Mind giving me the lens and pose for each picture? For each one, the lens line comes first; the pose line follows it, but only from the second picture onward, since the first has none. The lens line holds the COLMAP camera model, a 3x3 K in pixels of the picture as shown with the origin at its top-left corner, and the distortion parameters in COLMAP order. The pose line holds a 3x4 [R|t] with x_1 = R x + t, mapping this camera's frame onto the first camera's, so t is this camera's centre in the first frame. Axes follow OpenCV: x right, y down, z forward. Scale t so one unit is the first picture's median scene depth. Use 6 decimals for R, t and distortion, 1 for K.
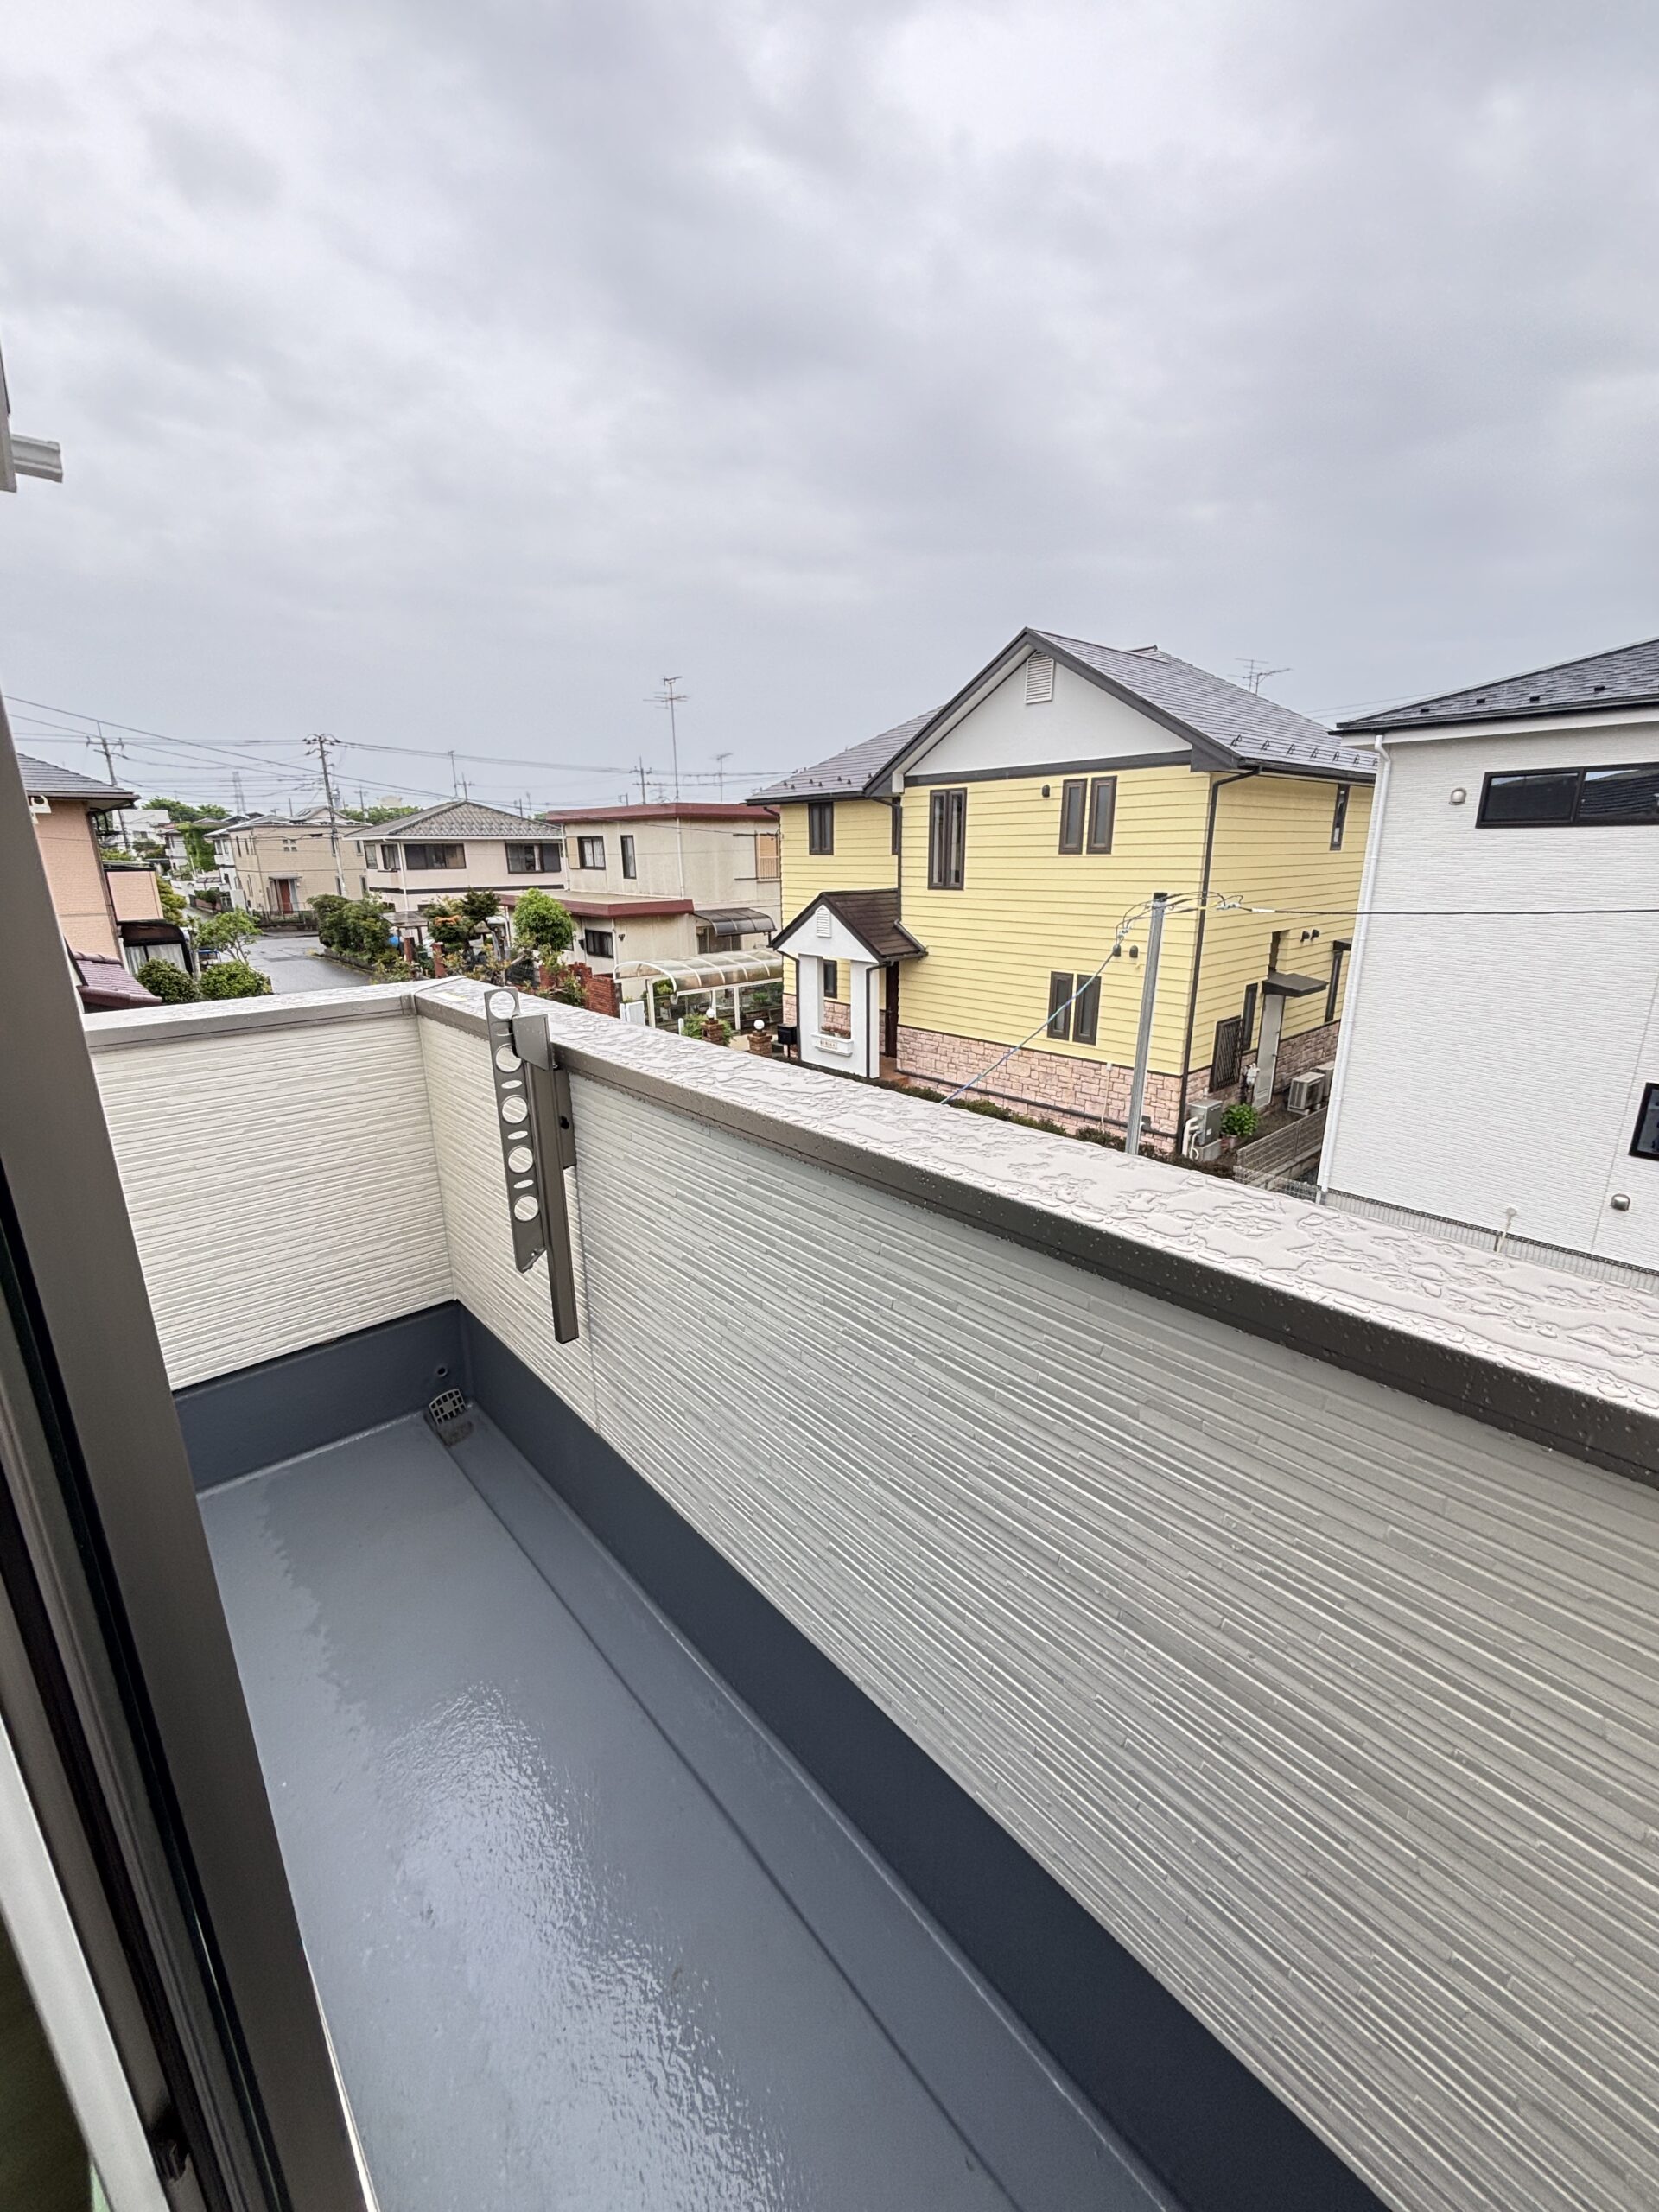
lens RADIAL K [[900.3, 0, 833.9], [0, 900.3, 1111.4], [0, 0, 1]] dist [0.000583, -0.000224]
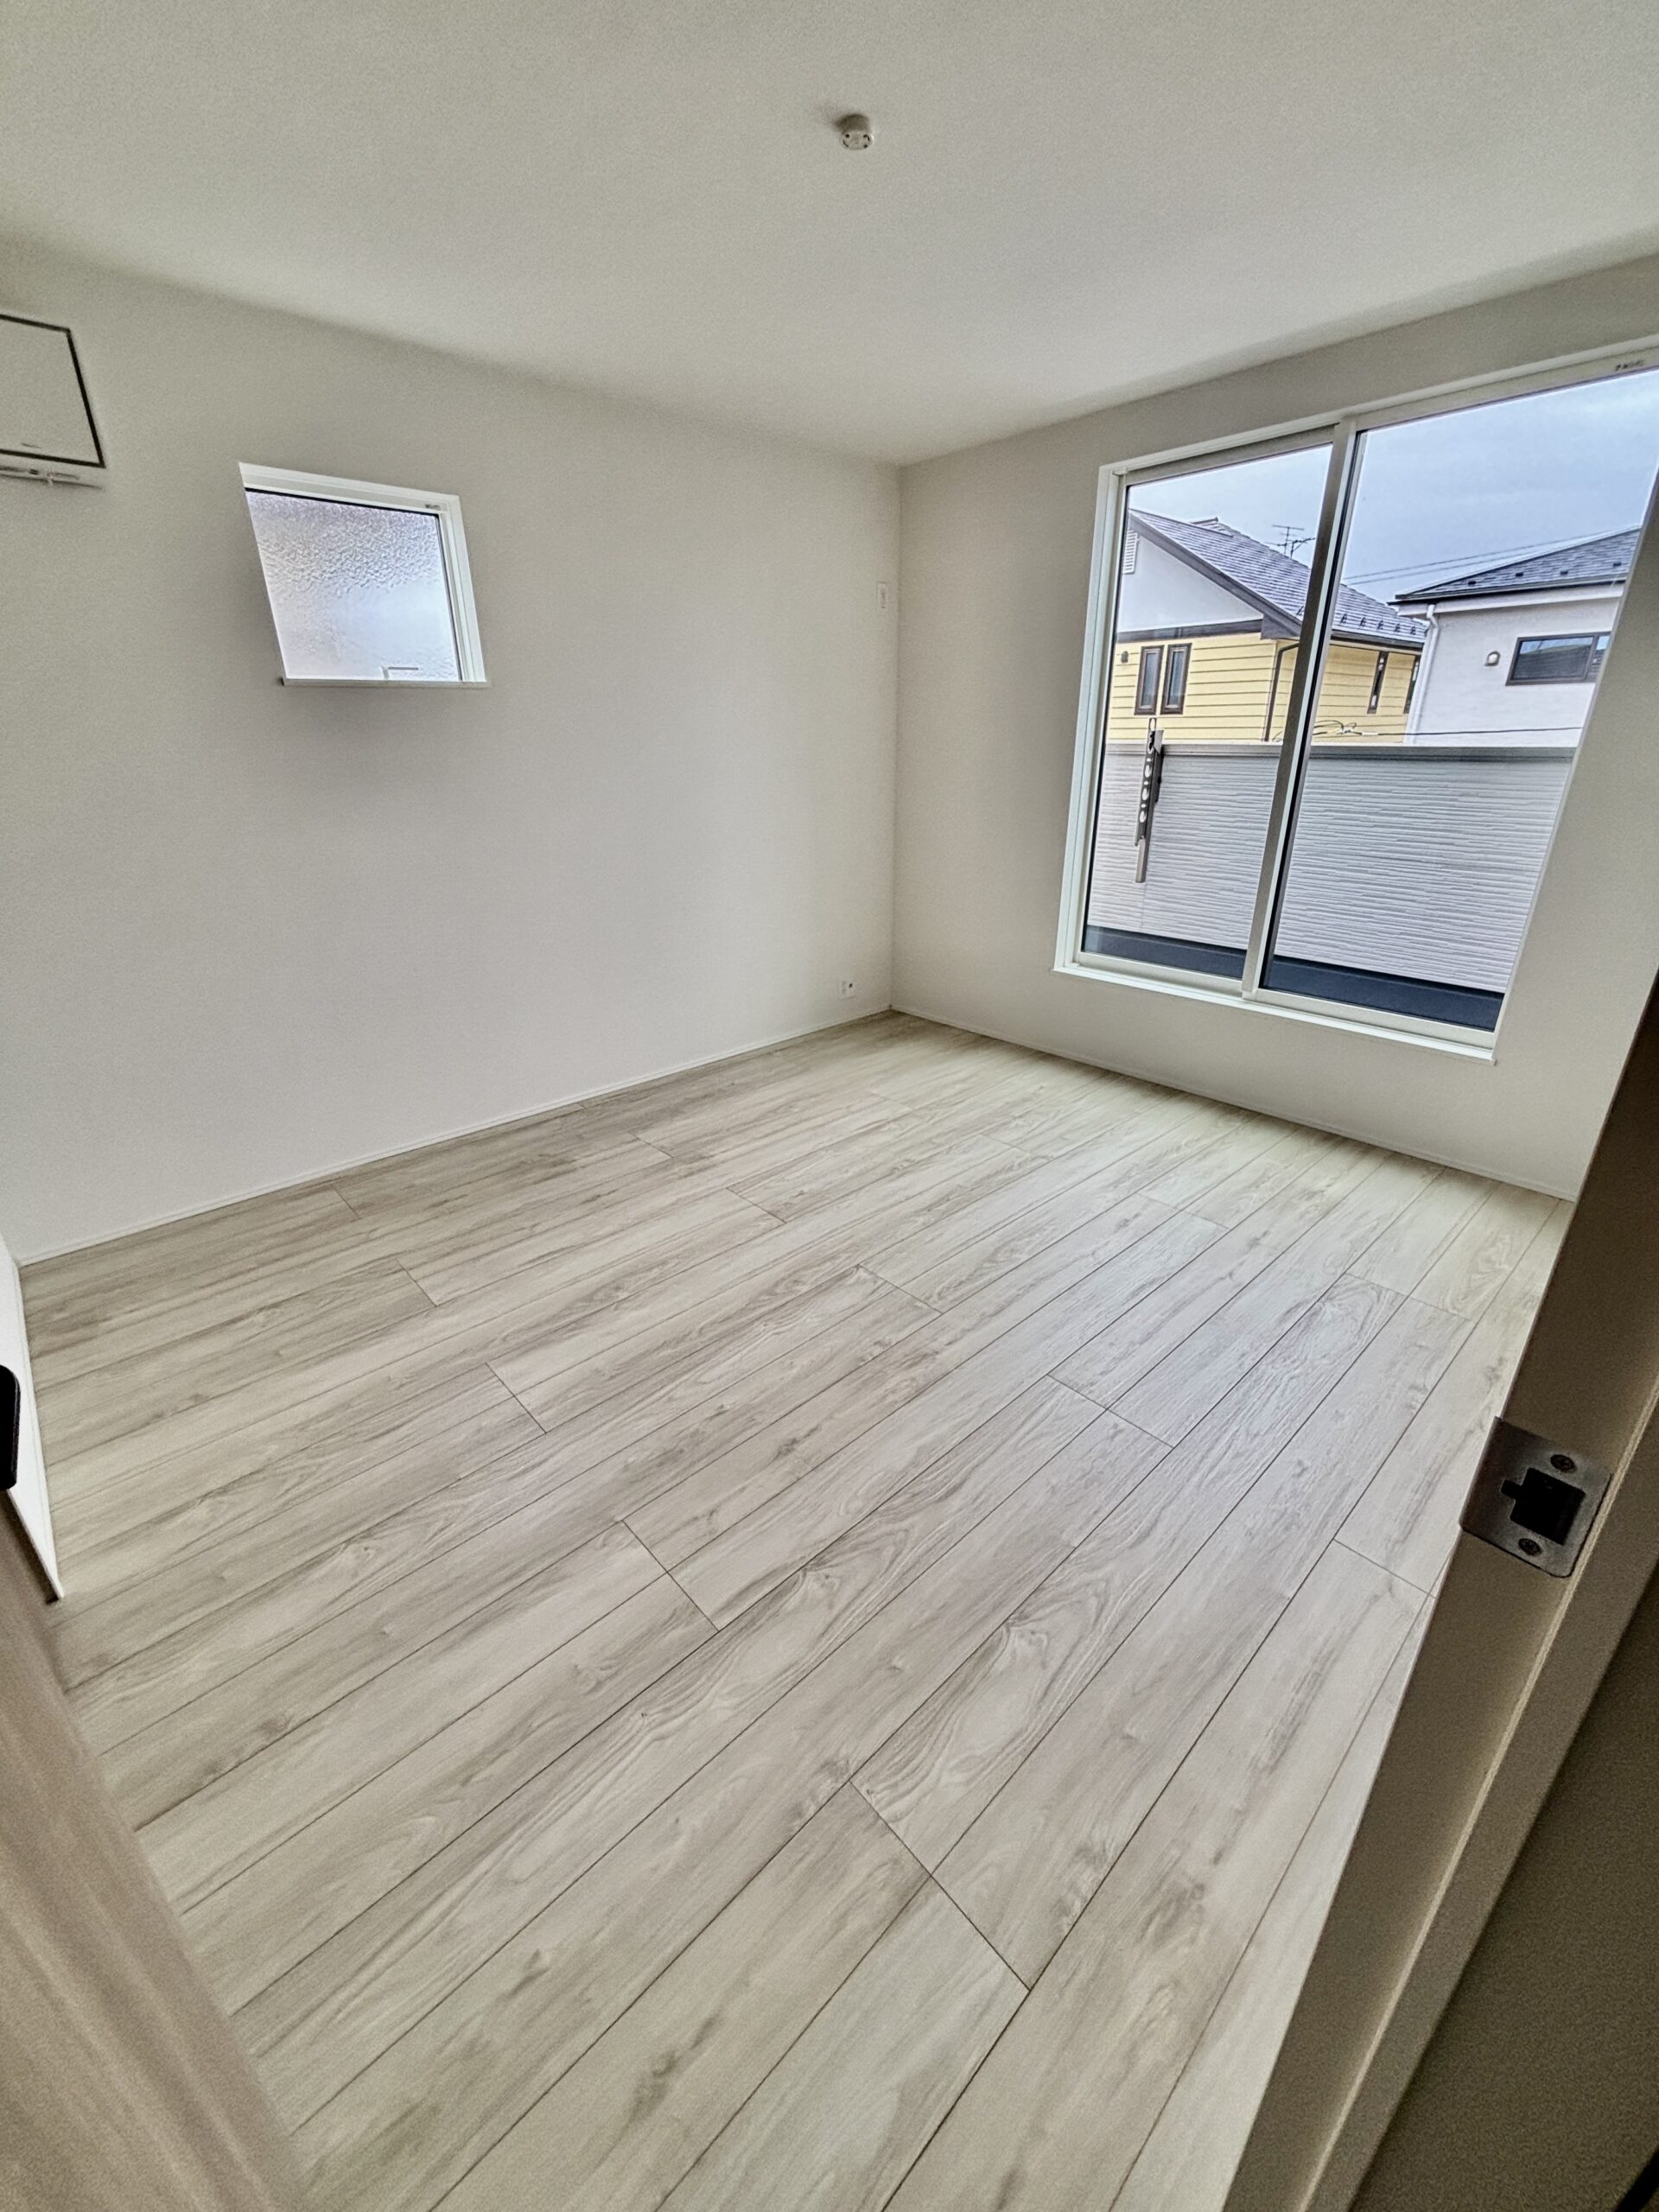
lens RADIAL K [[891.4, 0, 829.5], [0, 891.4, 1106.0], [0, 0, 1]] dist [0.008822, 0.000286]
pose [[0.999905, -0.002590, 0.013568, -0.179258], [0.000996, 0.993225, 0.116199, 0.087956], [-0.013777, -0.116174, 0.993133, -0.212449]]
